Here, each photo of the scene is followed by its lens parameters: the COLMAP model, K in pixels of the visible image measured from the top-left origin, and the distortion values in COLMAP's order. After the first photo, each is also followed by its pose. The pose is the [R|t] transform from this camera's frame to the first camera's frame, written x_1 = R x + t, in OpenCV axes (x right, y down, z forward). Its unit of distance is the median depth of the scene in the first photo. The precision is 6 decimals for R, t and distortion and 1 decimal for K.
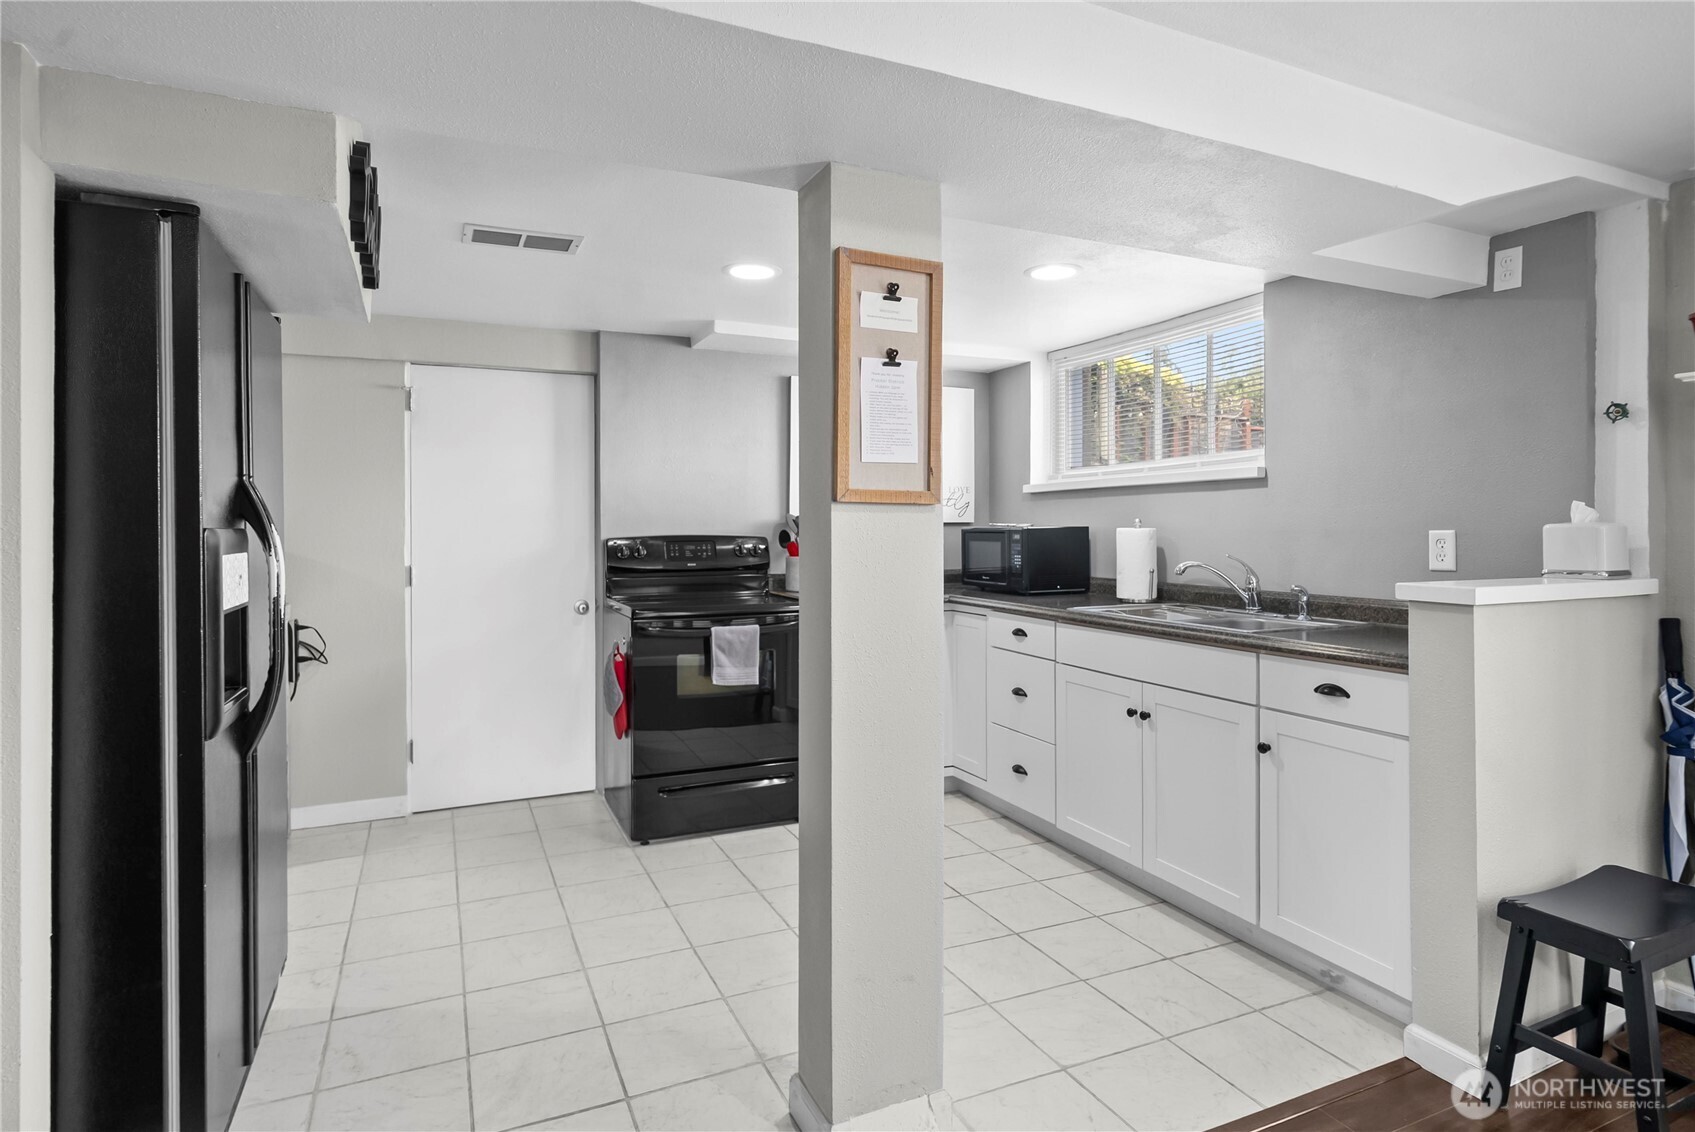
lens RADIAL K [[906.6, 0, 845.4], [0, 906.6, 525.5], [0, 0, 1]] dist [-0.000520, -0.000212]
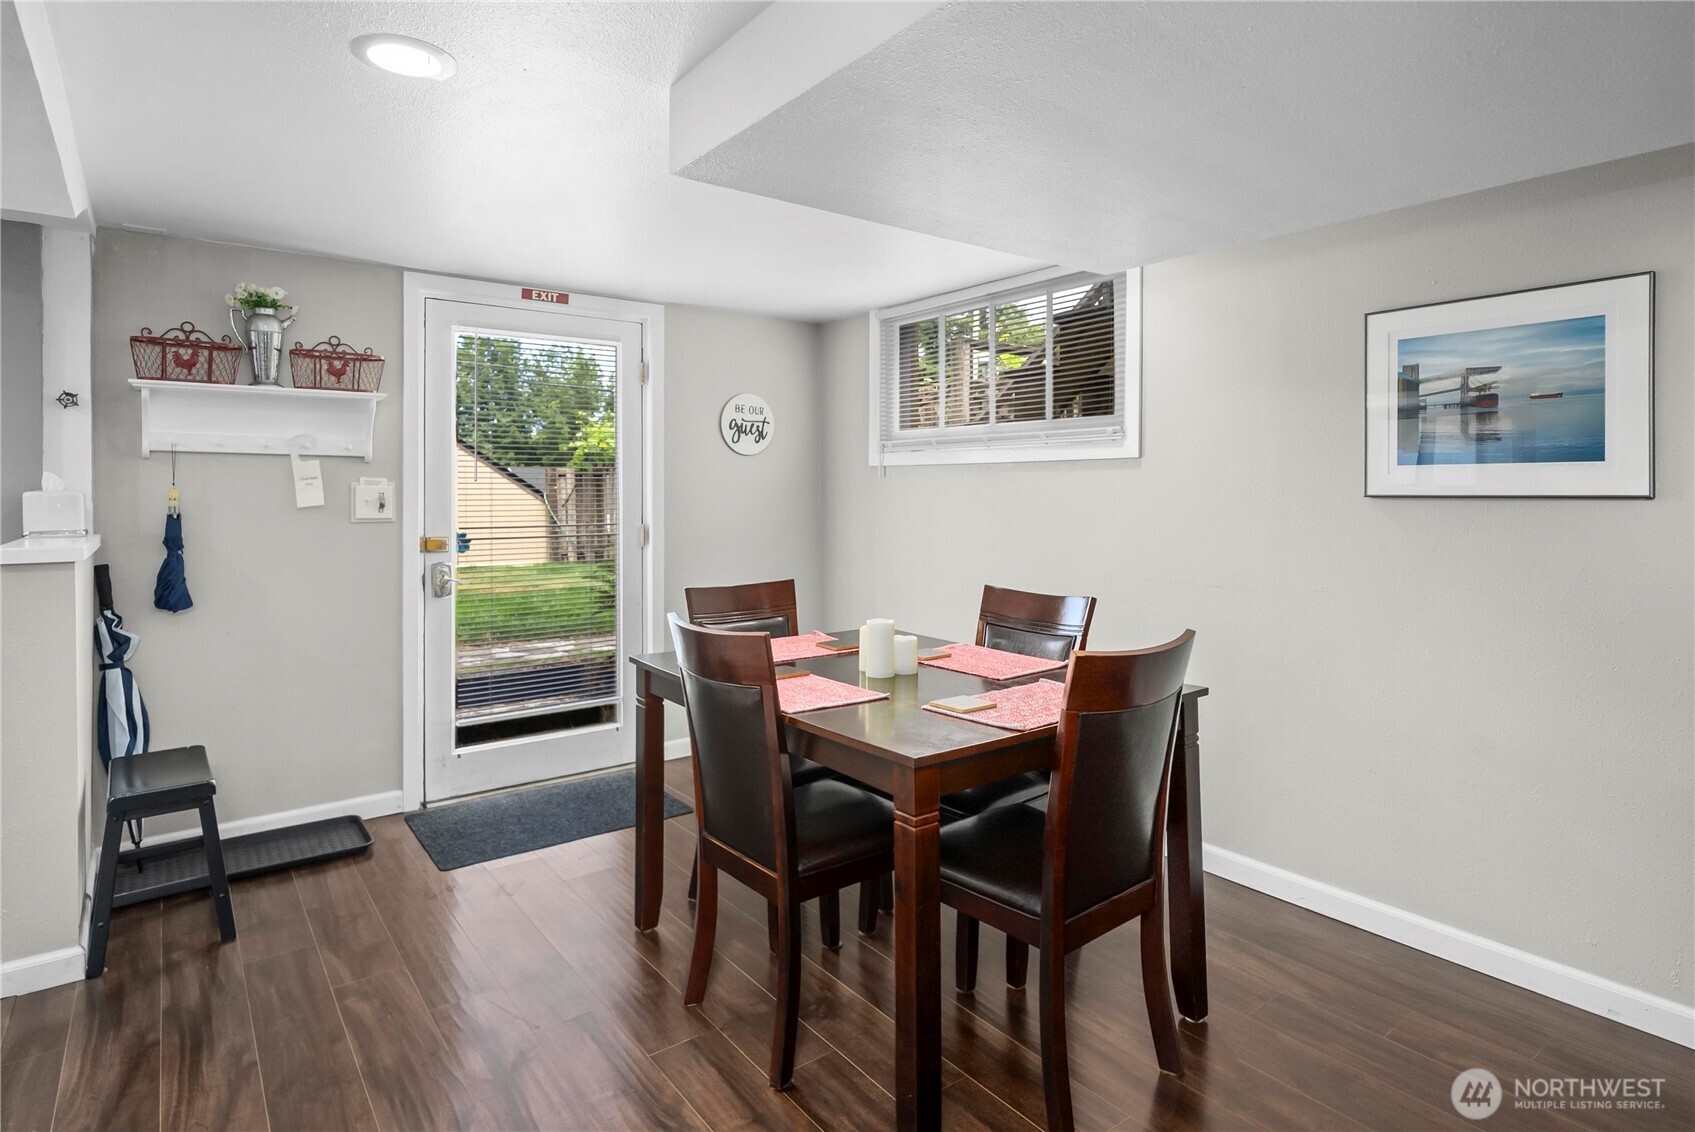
lens RADIAL K [[893.0, 0, 849.8], [0, 893.0, 487.6], [0, 0, 1]] dist [0.003228, 0.000759]
pose [[-0.222917, 0.002430, 0.974834, -0.540845], [-0.000865, 0.999996, -0.002691, -0.004986], [-0.974837, -0.001443, -0.222914, 0.237904]]
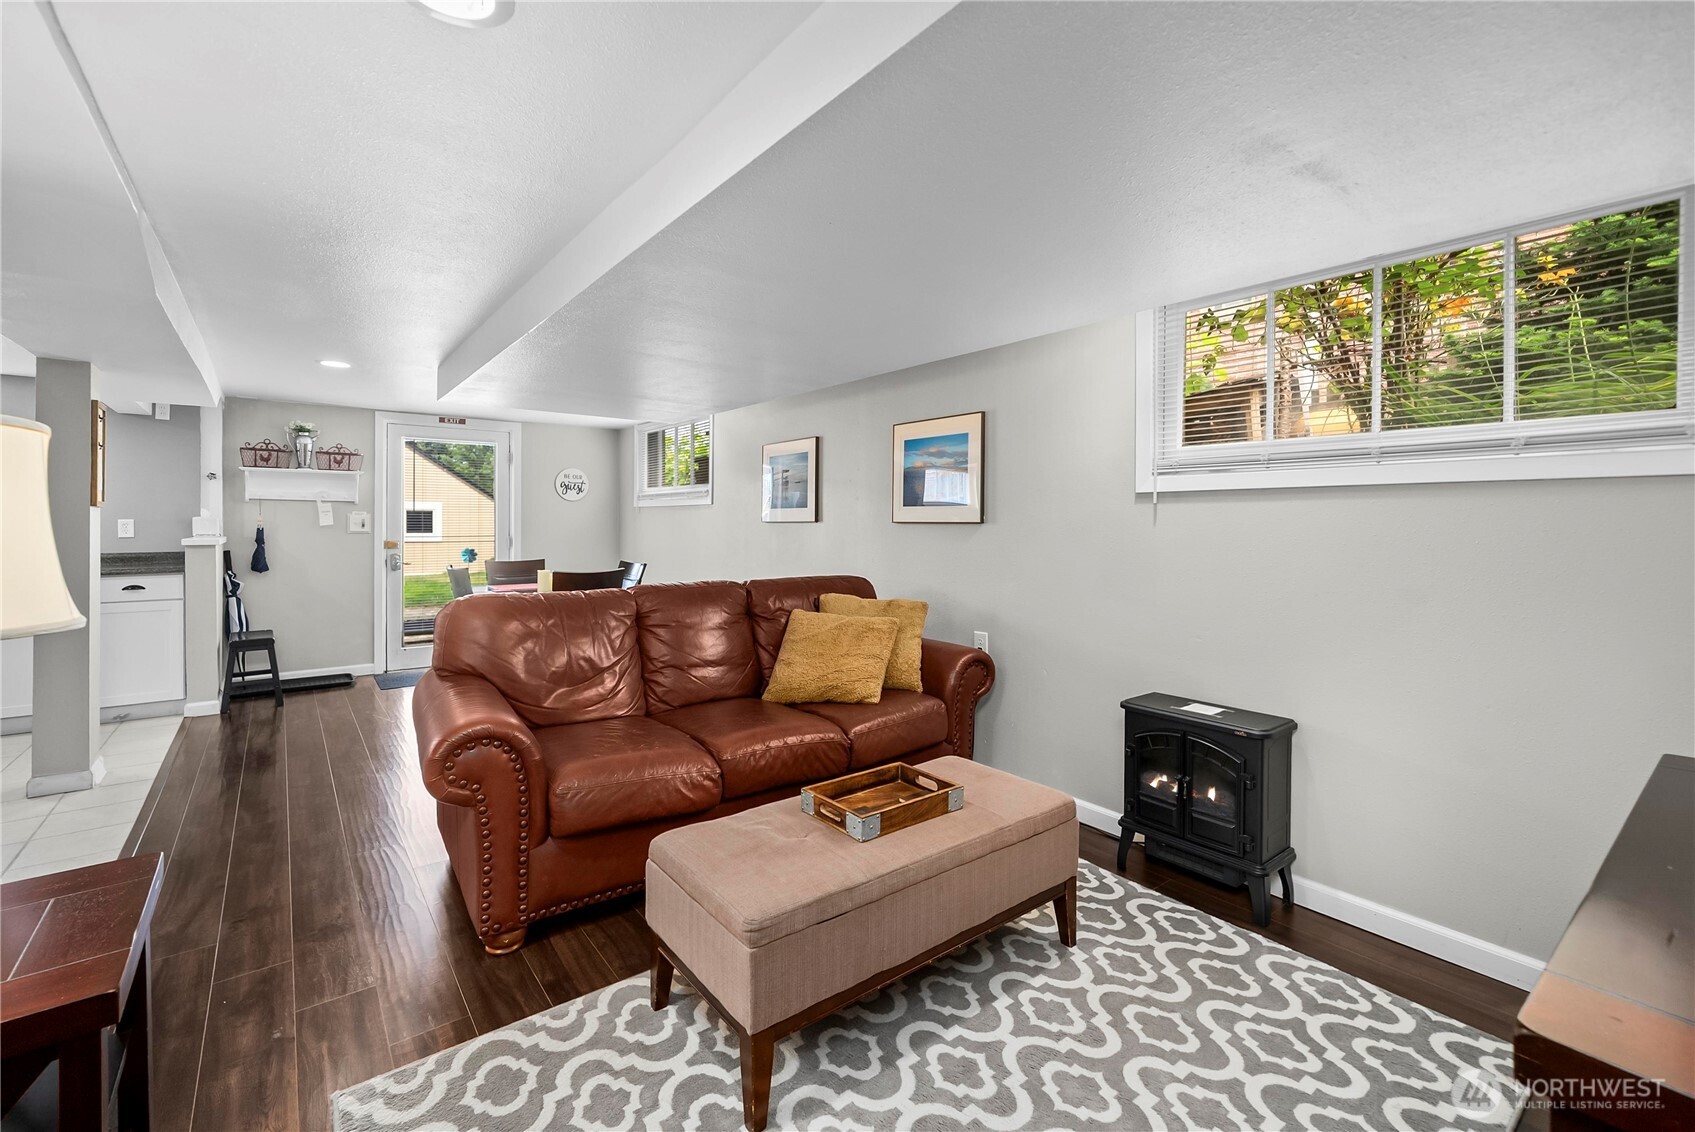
lens RADIAL K [[714.2, 0, 842.5], [0, 714.2, 523.9], [0, 0, 1]] dist [-0.000723, -0.000176]
pose [[-0.231922, -0.002465, 0.972731, -1.640386], [-0.006036, 0.999981, 0.001095, 0.003802], [-0.972716, -0.005617, -0.231932, -0.342438]]
